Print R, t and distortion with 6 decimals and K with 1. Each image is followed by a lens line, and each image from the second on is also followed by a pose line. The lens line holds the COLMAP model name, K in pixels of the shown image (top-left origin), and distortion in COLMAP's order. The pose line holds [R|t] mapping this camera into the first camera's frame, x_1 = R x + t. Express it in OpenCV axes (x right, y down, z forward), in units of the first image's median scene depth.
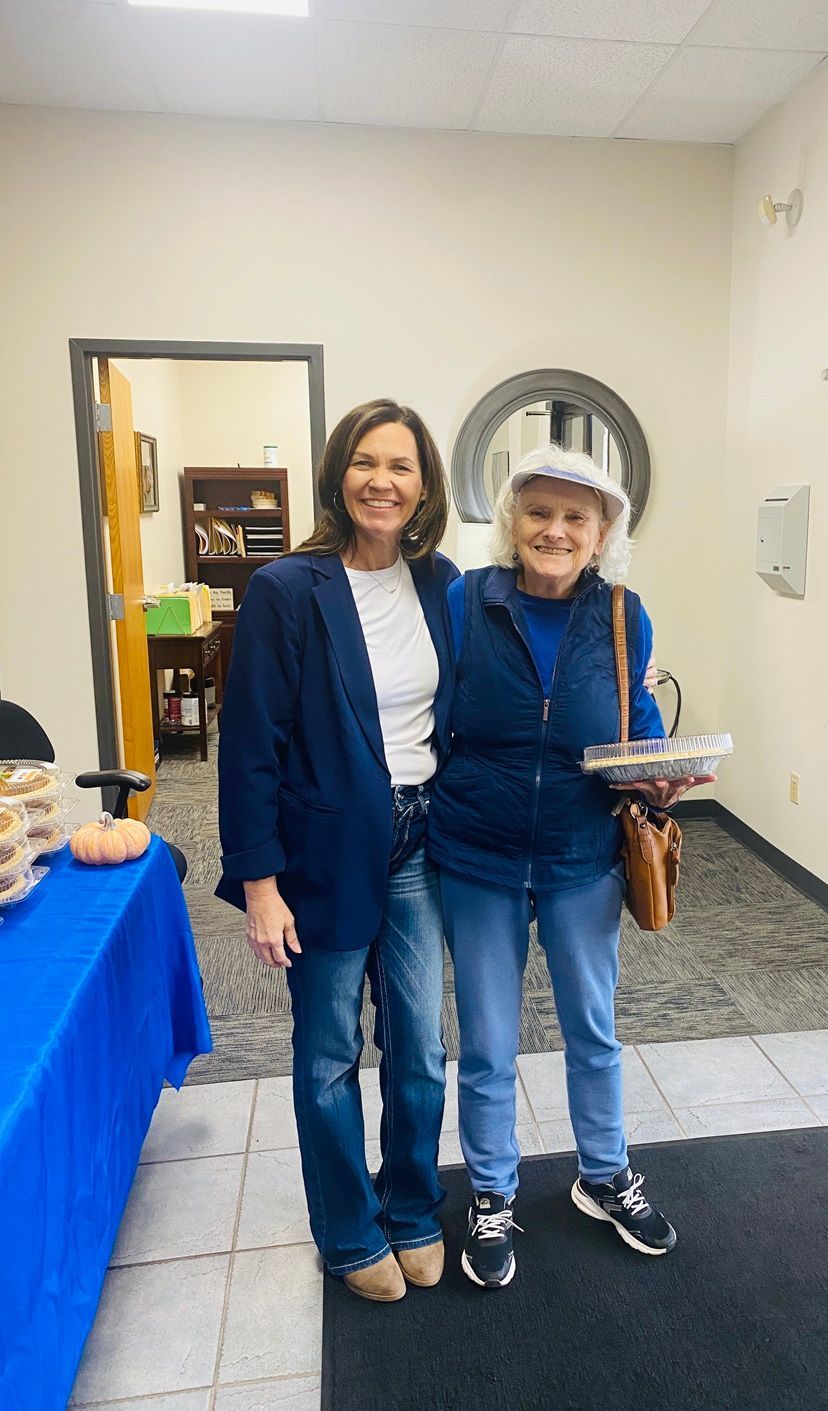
lens RADIAL K [[1054.1, 0, 514.0], [0, 1054.1, 705.4], [0, 0, 1]] dist [0.000973, -0.006491]
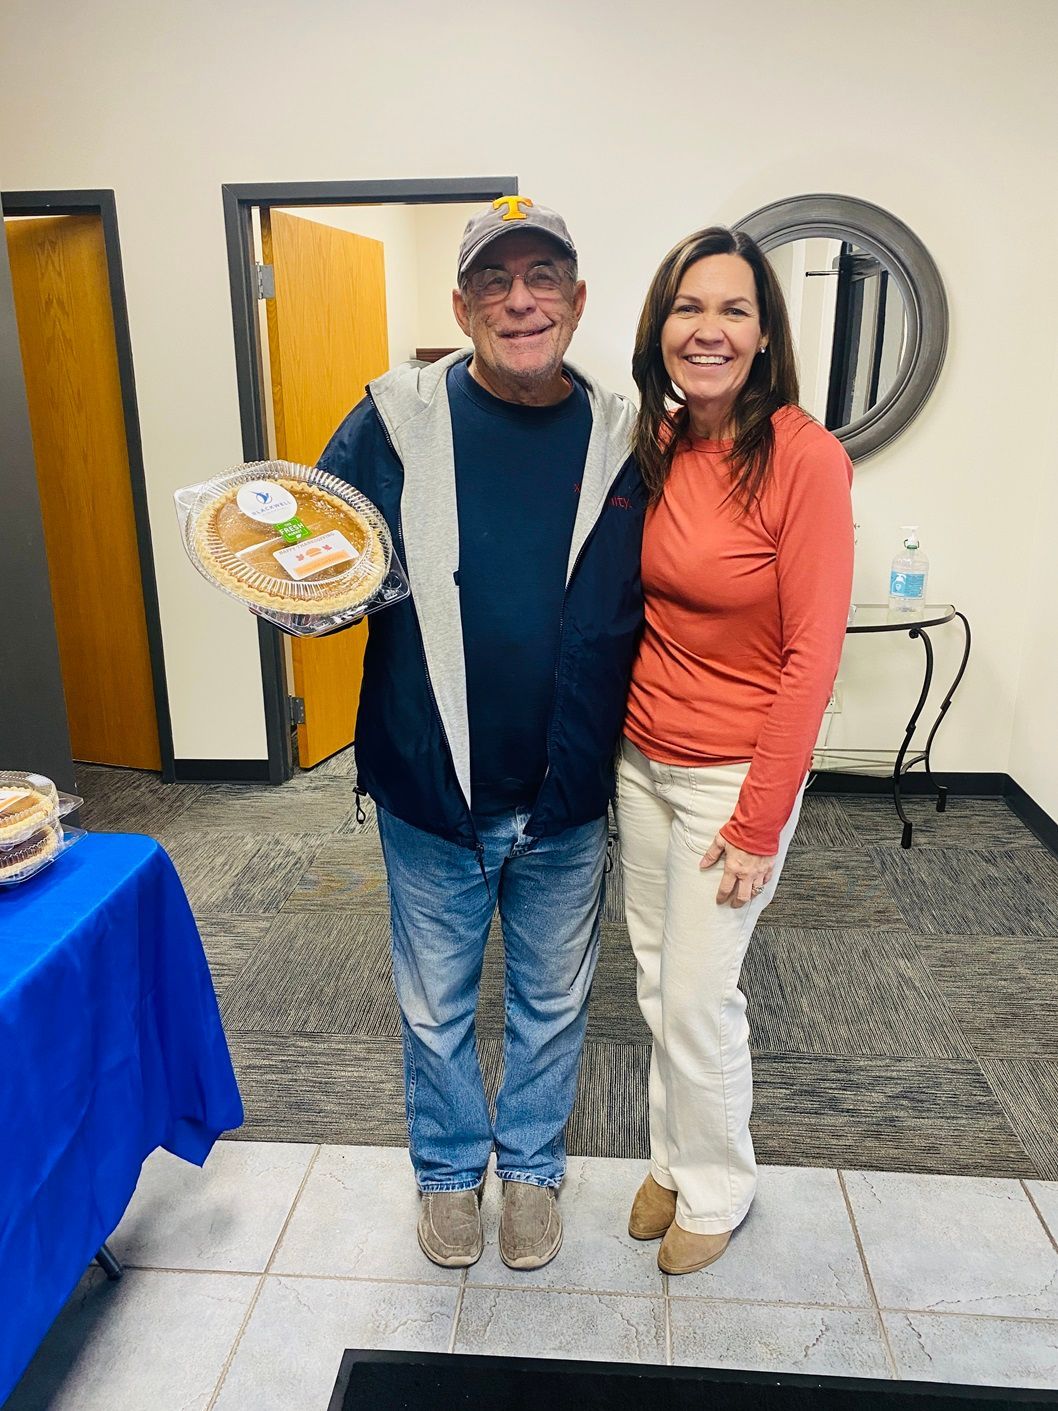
lens RADIAL K [[1072.2, 0, 522.8], [0, 1072.2, 703.9], [0, 0, 1]] dist [-0.003146, 0.002446]
pose [[0.967692, 0.061123, -0.244615, 0.042780], [-0.037587, 0.994302, 0.099756, -0.029038], [0.249318, -0.087339, 0.964475, 0.190616]]
